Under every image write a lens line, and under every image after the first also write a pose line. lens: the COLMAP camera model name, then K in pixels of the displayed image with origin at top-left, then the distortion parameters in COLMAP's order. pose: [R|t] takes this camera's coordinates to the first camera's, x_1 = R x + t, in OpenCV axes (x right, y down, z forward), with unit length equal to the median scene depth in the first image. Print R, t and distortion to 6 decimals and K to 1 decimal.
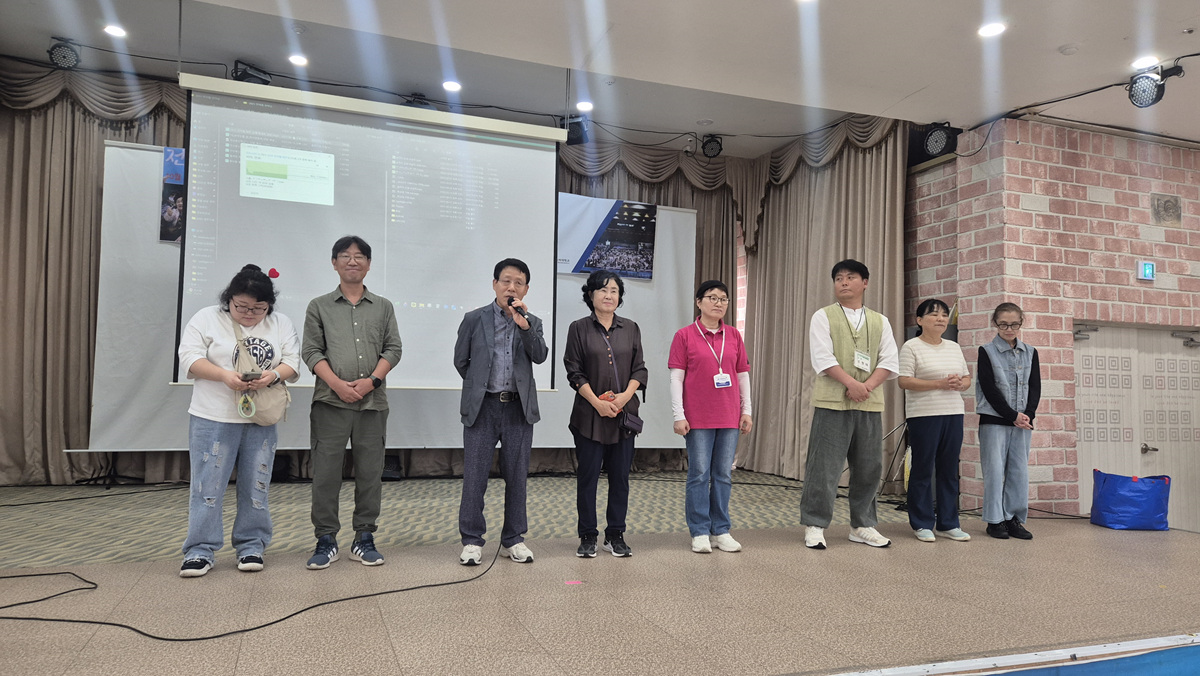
lens RADIAL K [[808.0, 0, 582.3], [0, 808.0, 343.0], [0, 0, 1]] dist [0.066594, -0.049920]
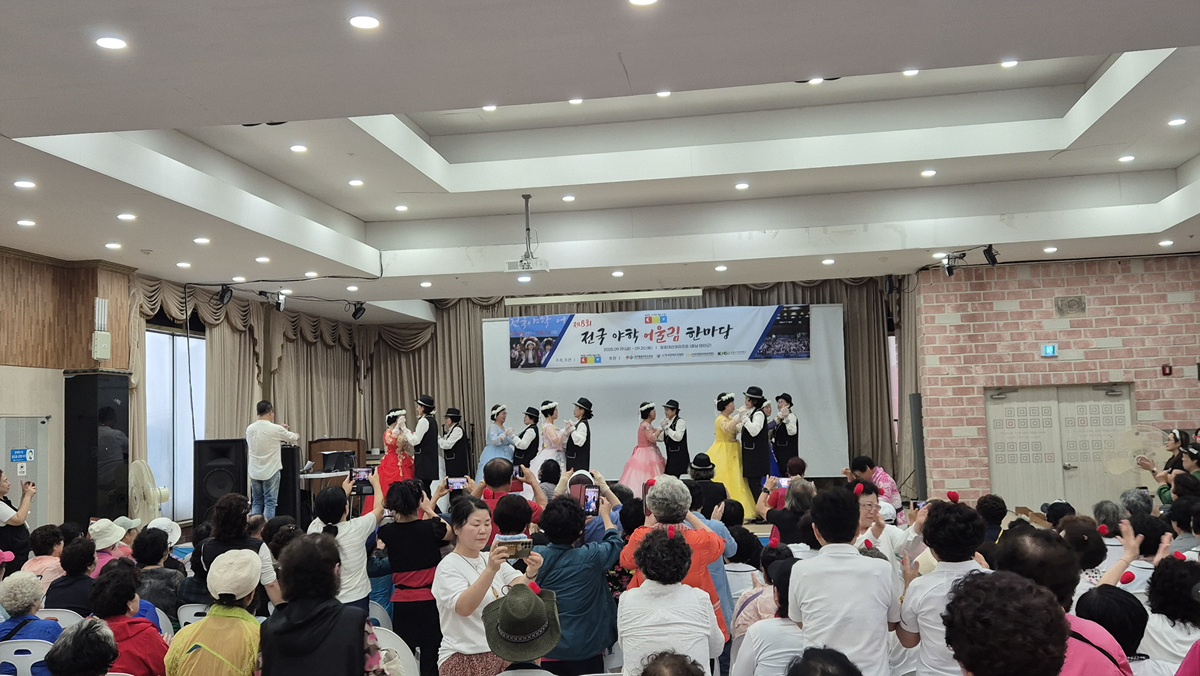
lens RADIAL K [[1161.0, 0, 561.9], [0, 1161.0, 342.7], [0, 0, 1]] dist [0.066321, 0.000000]
pose [[0.861904, -0.082612, -0.500297, 1.009711], [0.081507, 0.996381, -0.024110, -0.124006], [0.500479, -0.019998, 0.865518, -1.354746]]
